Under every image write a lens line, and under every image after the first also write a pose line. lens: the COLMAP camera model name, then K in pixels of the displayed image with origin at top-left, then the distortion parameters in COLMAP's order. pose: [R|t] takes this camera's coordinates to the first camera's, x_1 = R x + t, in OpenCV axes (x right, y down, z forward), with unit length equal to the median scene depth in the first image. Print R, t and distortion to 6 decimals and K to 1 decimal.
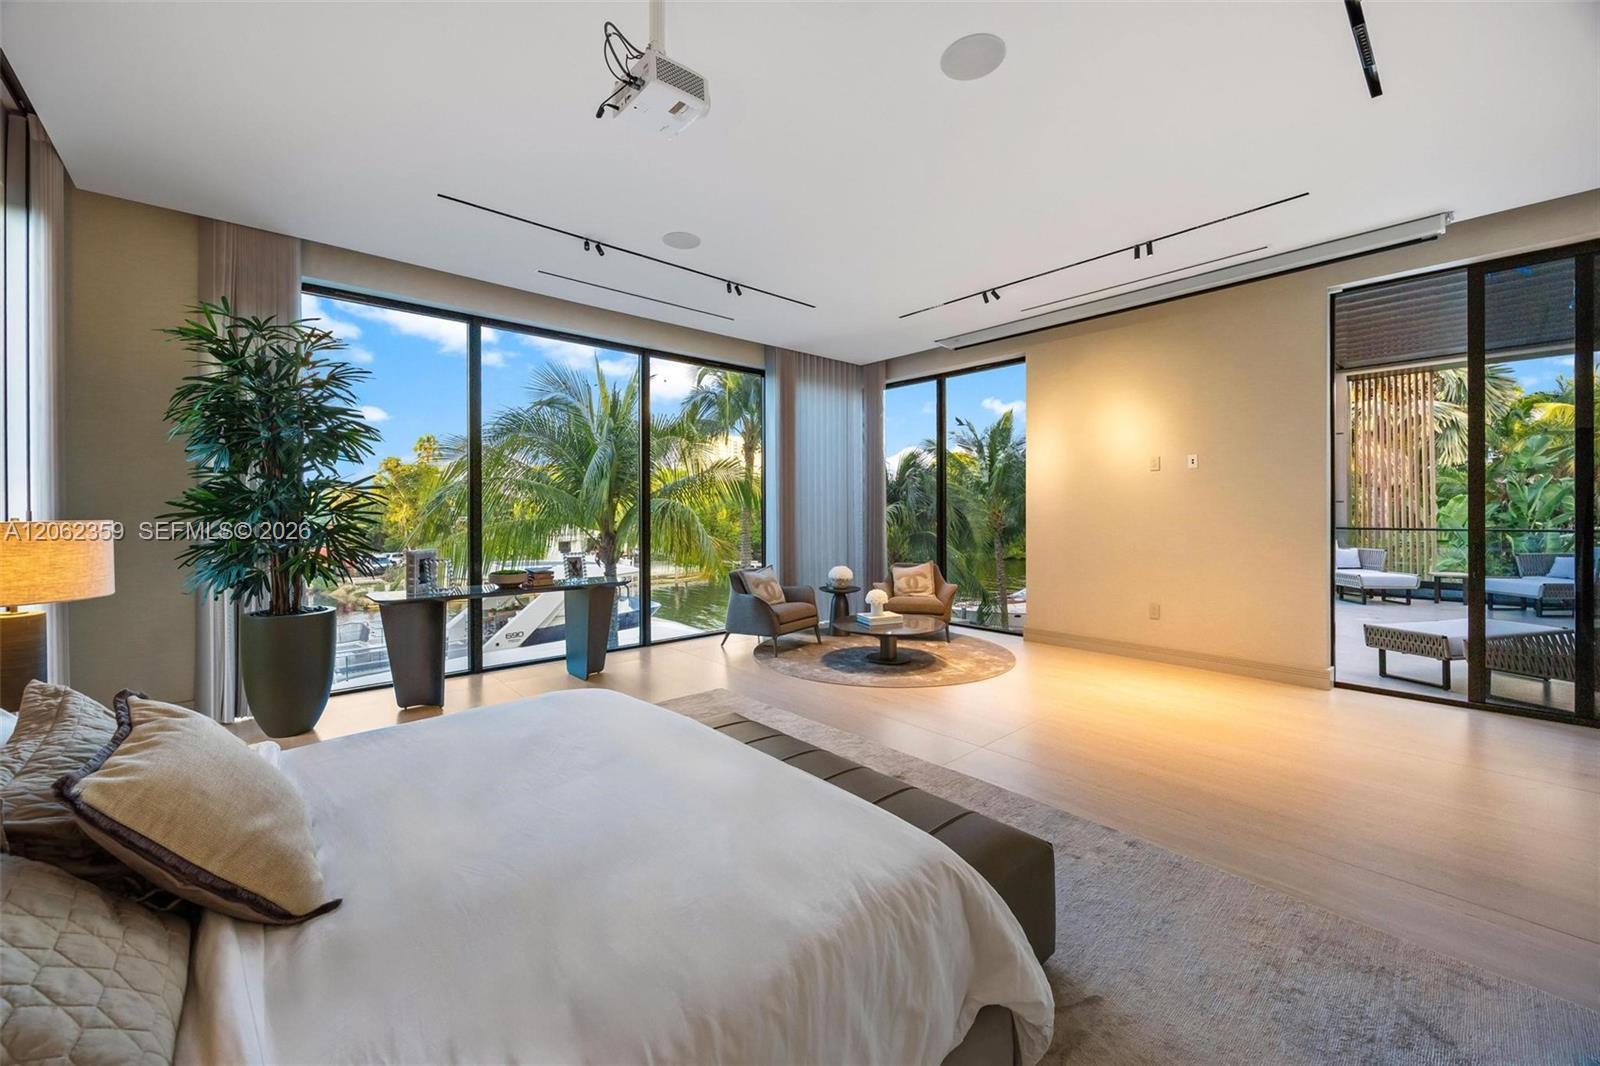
lens RADIAL K [[617.6, 0, 803.8], [0, 617.6, 513.1], [0, 0, 1]] dist [0.000313, -0.000049]
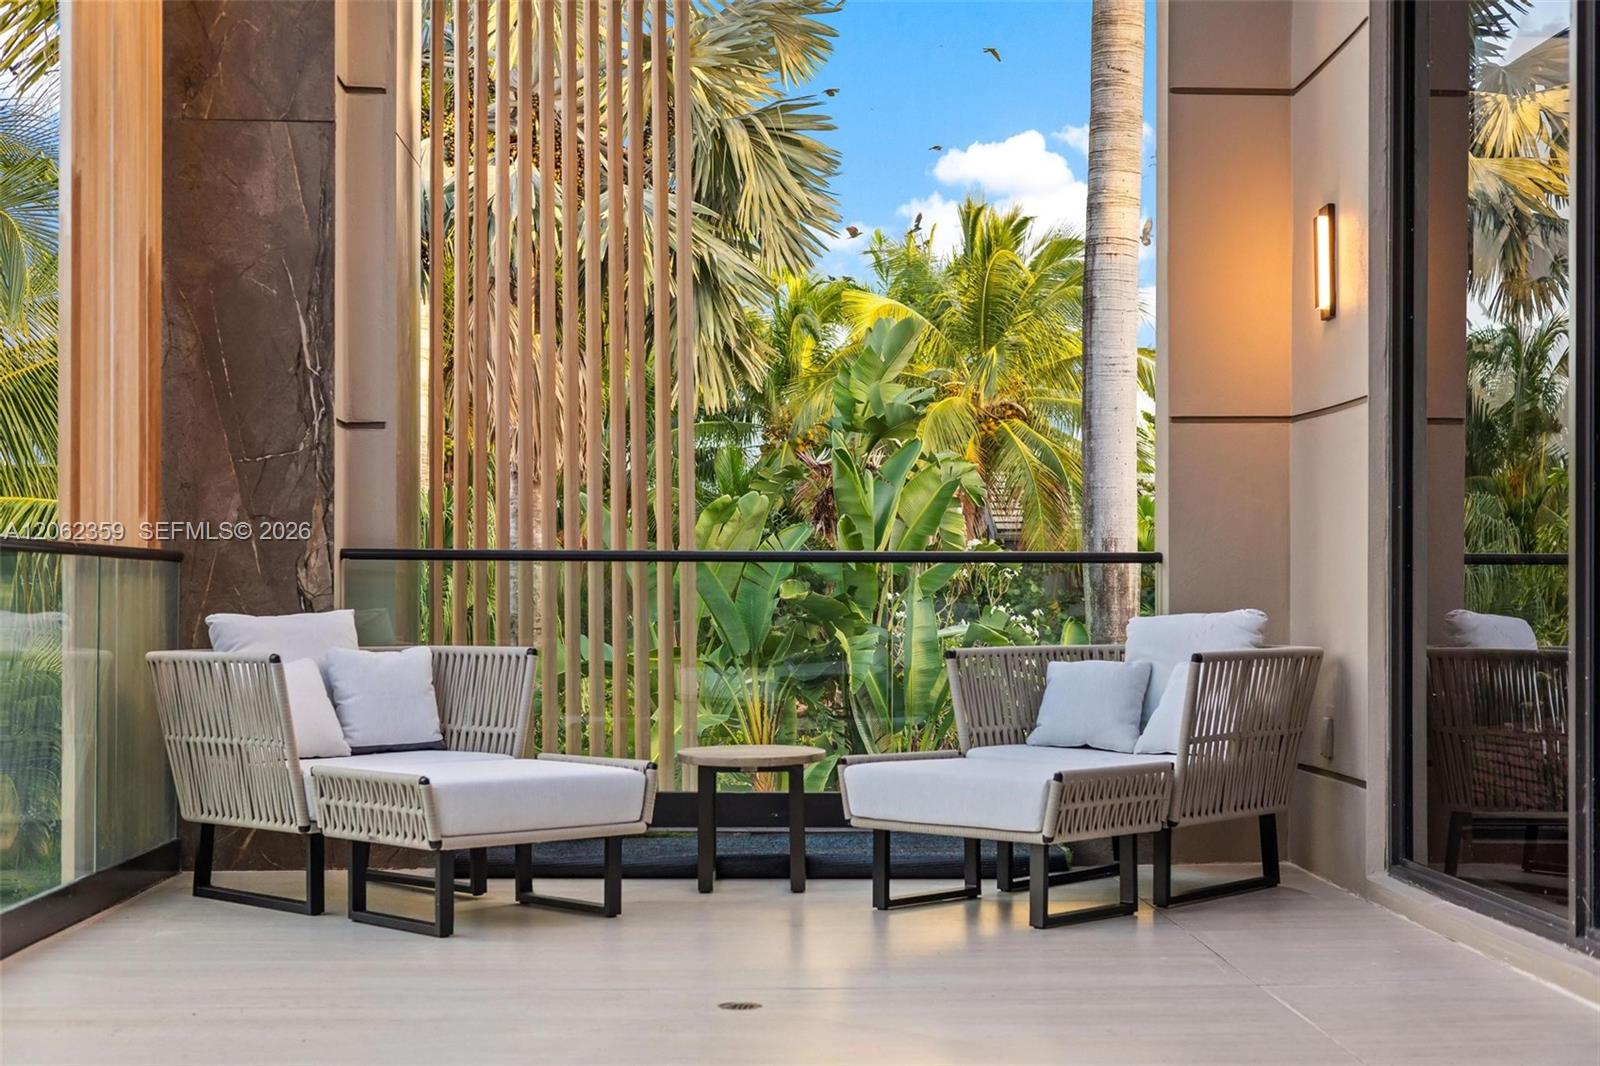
lens RADIAL K [[2249.9, 0, 800.0], [0, 2249.9, 533.0], [0, 0, 1]] dist [0.014645, 0.034789]
pose [[0.644582, 0.034891, 0.763739, 0.410707], [-0.006589, 0.999175, -0.040086, 0.048400], [-0.764507, 0.020807, 0.644280, 0.432817]]
